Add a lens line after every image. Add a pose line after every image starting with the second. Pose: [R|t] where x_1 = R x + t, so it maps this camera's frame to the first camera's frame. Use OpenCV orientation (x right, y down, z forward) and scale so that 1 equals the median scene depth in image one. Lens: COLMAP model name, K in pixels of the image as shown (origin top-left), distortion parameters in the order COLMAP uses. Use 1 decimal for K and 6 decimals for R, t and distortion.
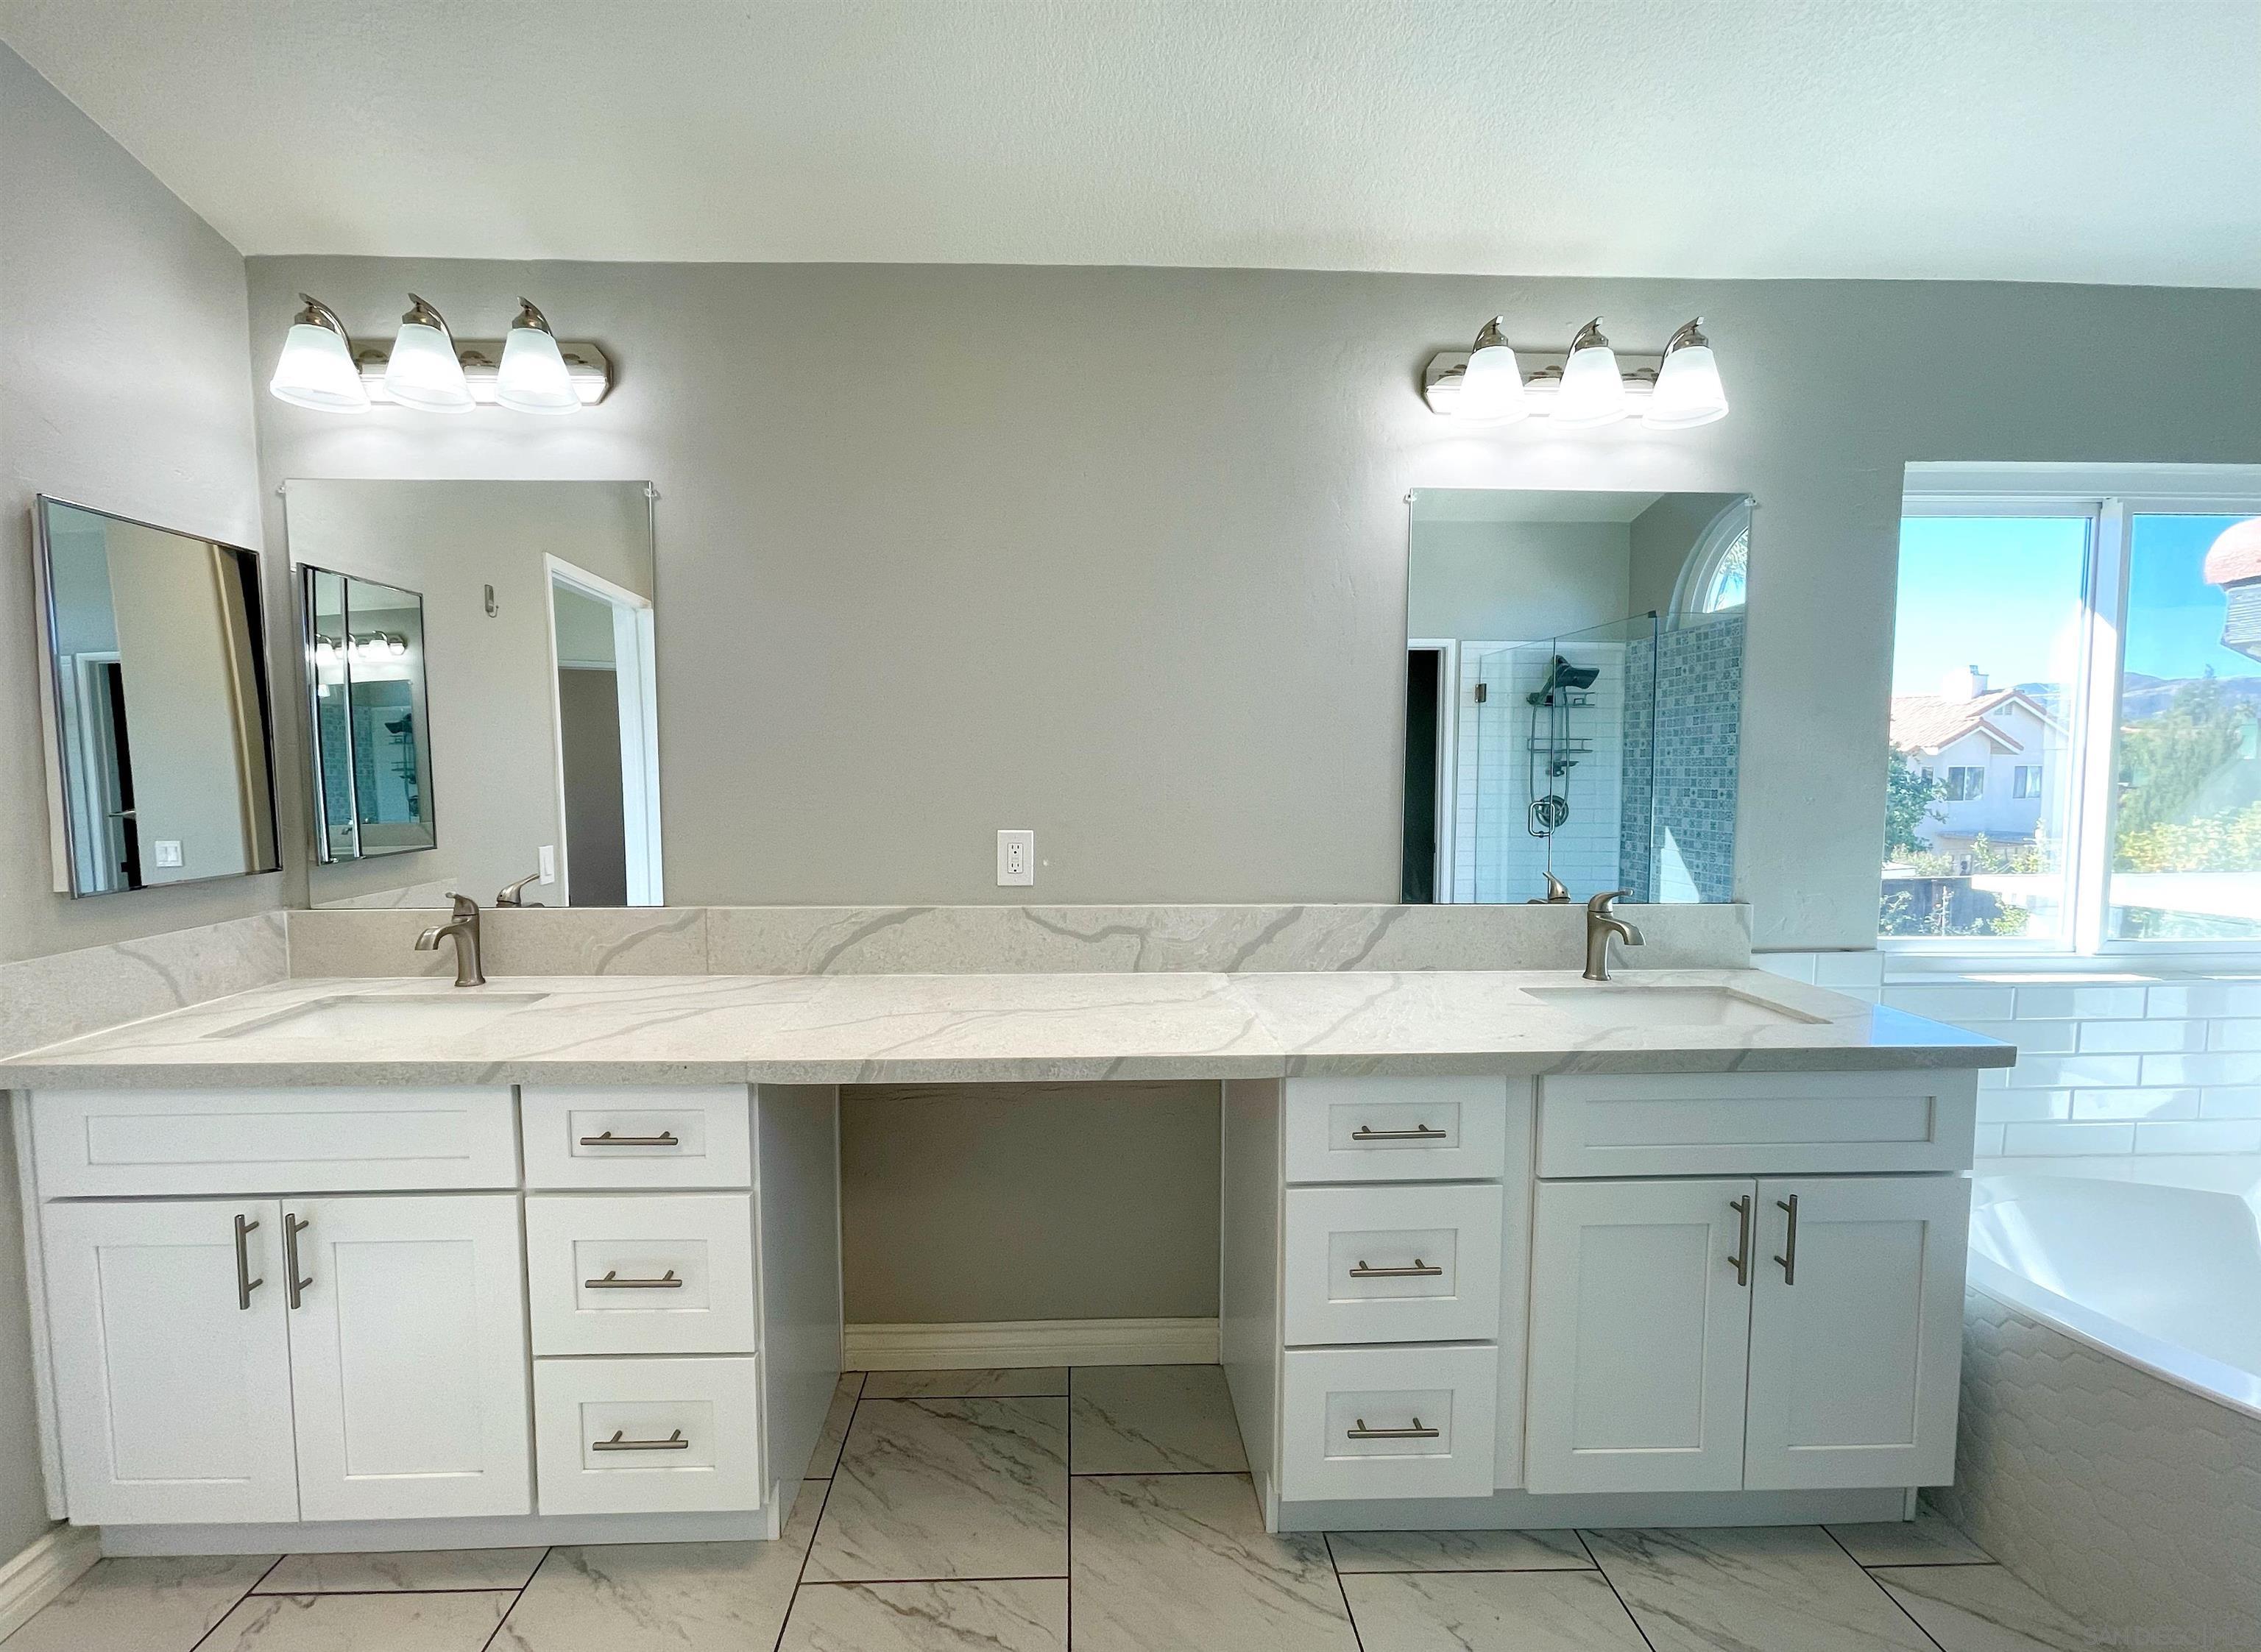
lens RADIAL K [[952.4, 0, 1099.5], [0, 952.4, 828.6], [0, 0, 1]] dist [0.002842, 0.000285]
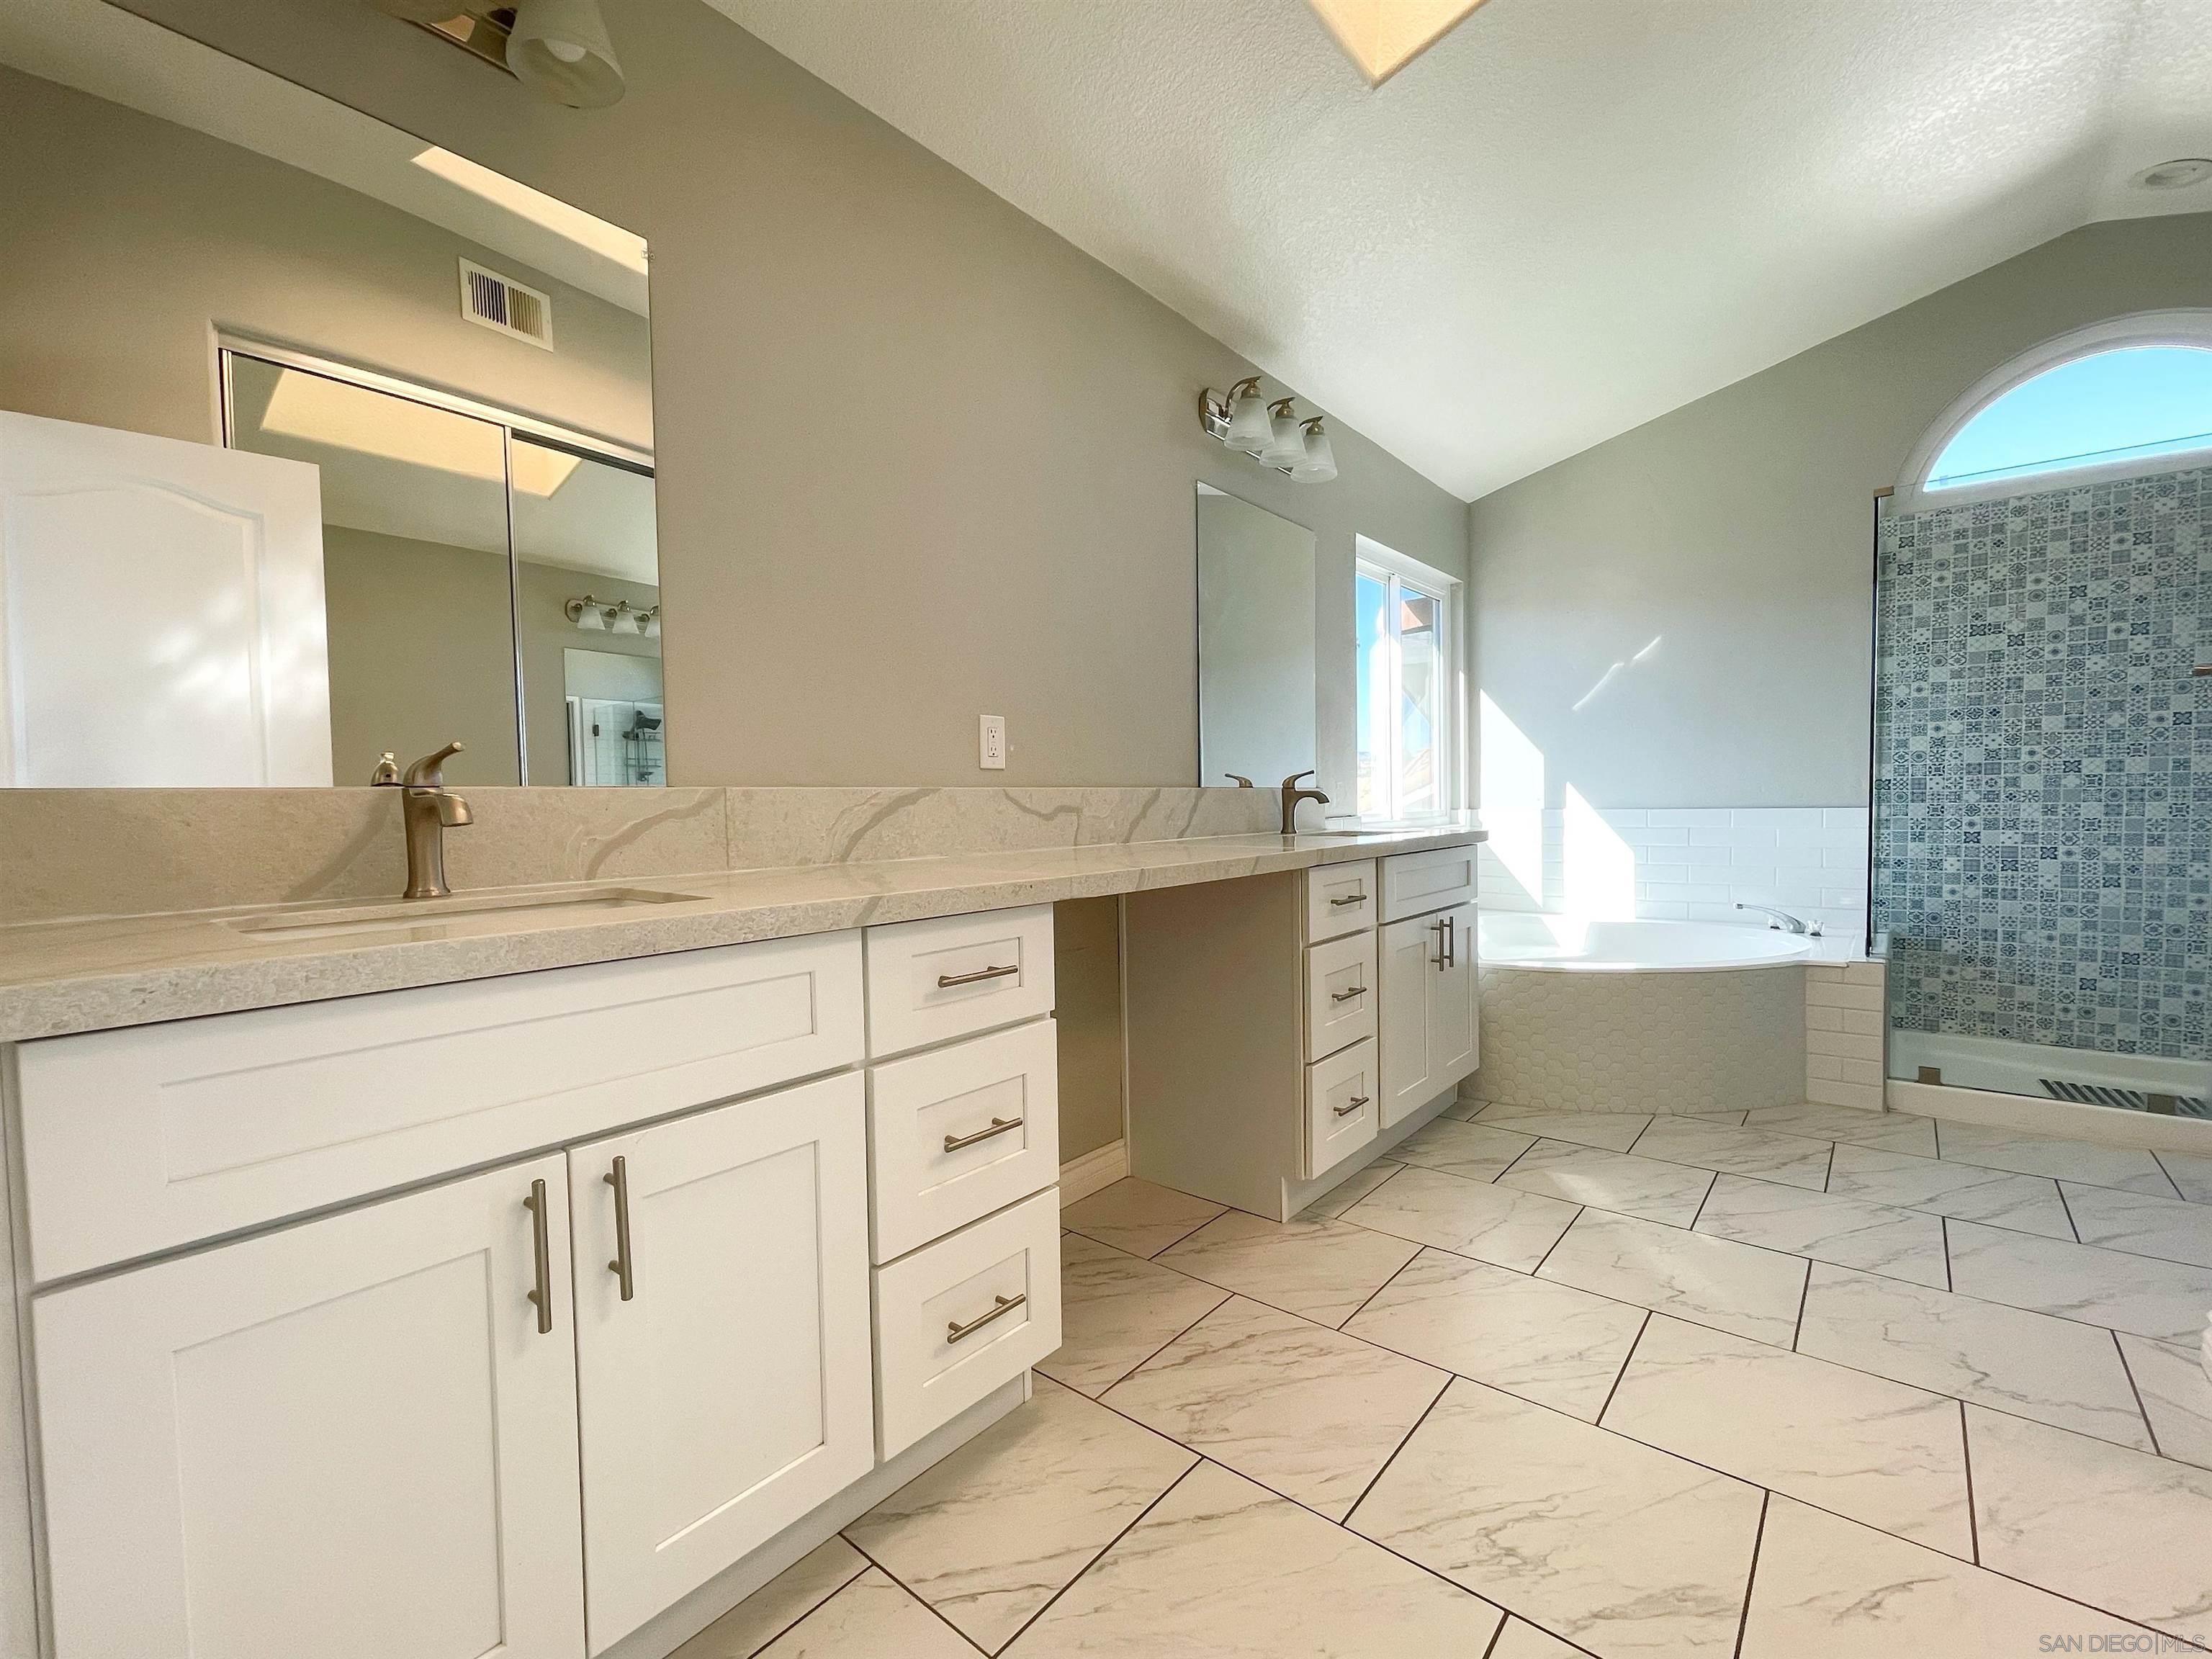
lens RADIAL K [[960.5, 0, 1106.0], [0, 960.5, 829.5], [0, 0, 1]] dist [-0.002577, -0.000345]
pose [[0.657665, -0.033196, 0.752579, -0.954363], [0.072133, 0.997213, -0.019049, 0.184087], [-0.749849, 0.066814, 0.658227, 0.248223]]
